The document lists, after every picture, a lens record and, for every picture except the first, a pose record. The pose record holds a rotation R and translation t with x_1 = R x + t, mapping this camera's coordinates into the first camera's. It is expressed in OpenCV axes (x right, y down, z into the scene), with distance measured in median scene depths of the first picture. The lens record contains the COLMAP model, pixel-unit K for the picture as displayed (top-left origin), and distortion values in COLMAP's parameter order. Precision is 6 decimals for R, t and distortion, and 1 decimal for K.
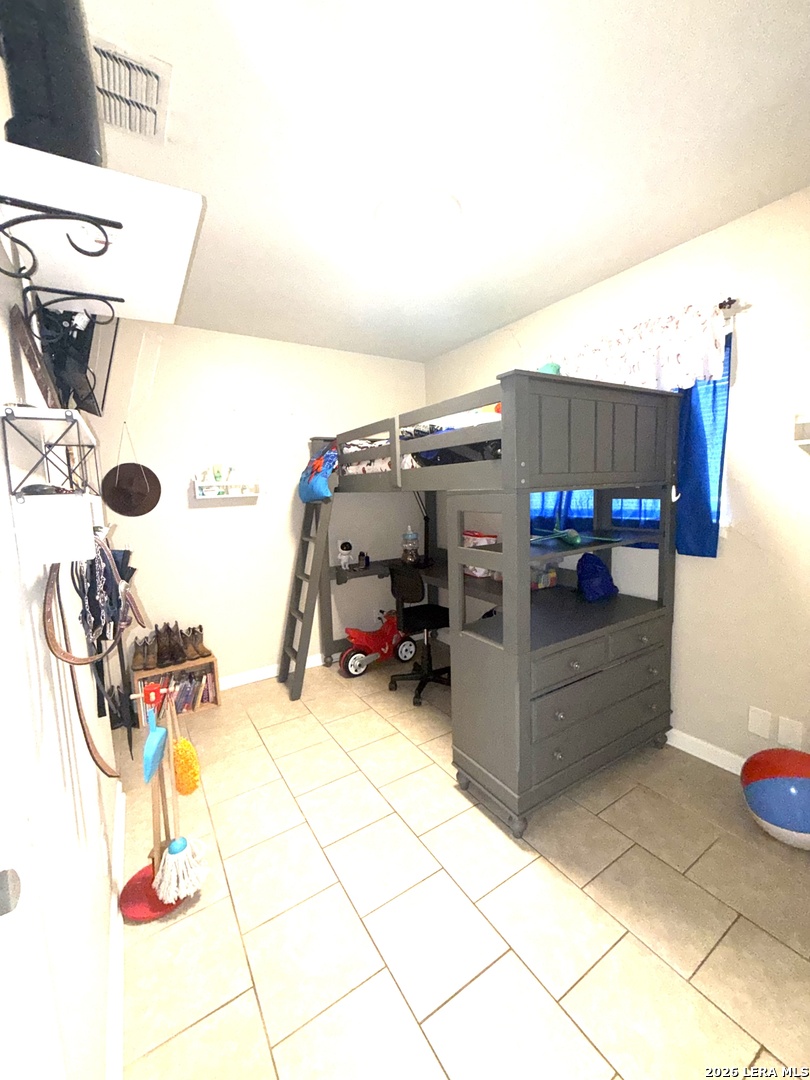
lens RADIAL K [[436.2, 0, 410.8], [0, 436.2, 539.8], [0, 0, 1]] dist [0.000529, 0.000040]
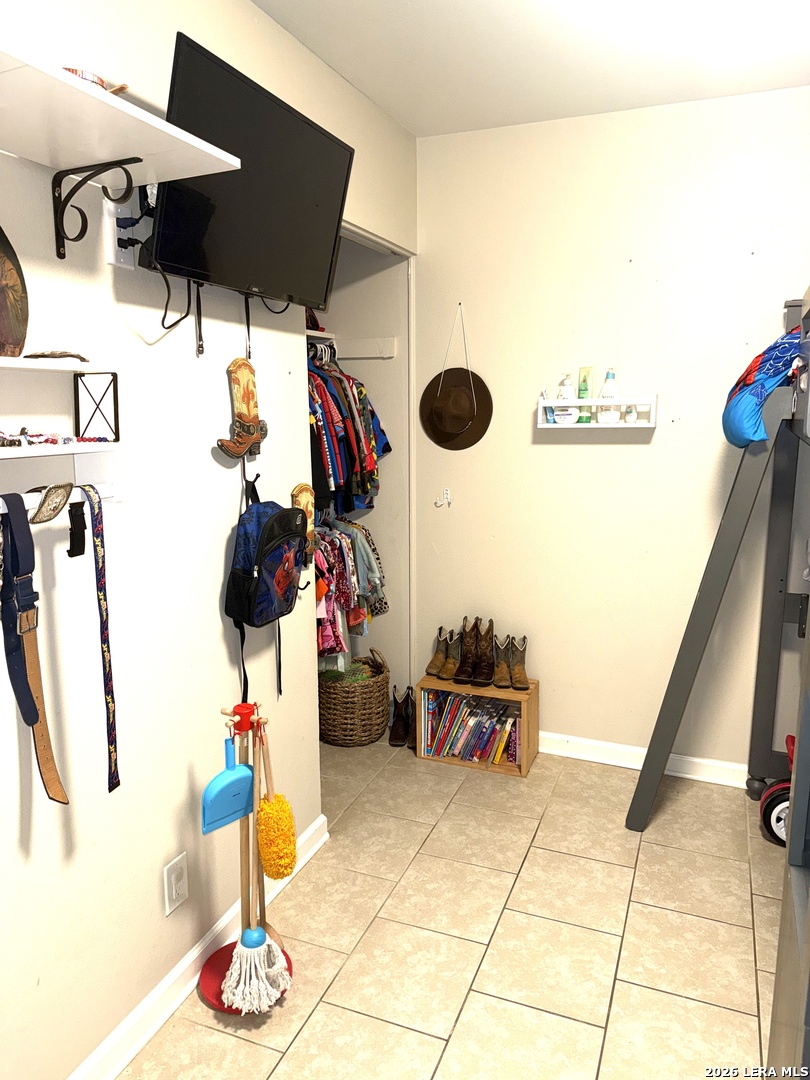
lens RADIAL K [[767.8, 0, 405.5], [0, 767.8, 537.3], [0, 0, 1]] dist [0.043376, -0.005044]
pose [[0.568467, 0.174873, -0.803906, 0.264972], [-0.113746, 0.984470, 0.133717, -0.065812], [0.814805, 0.015427, 0.579530, 0.245571]]
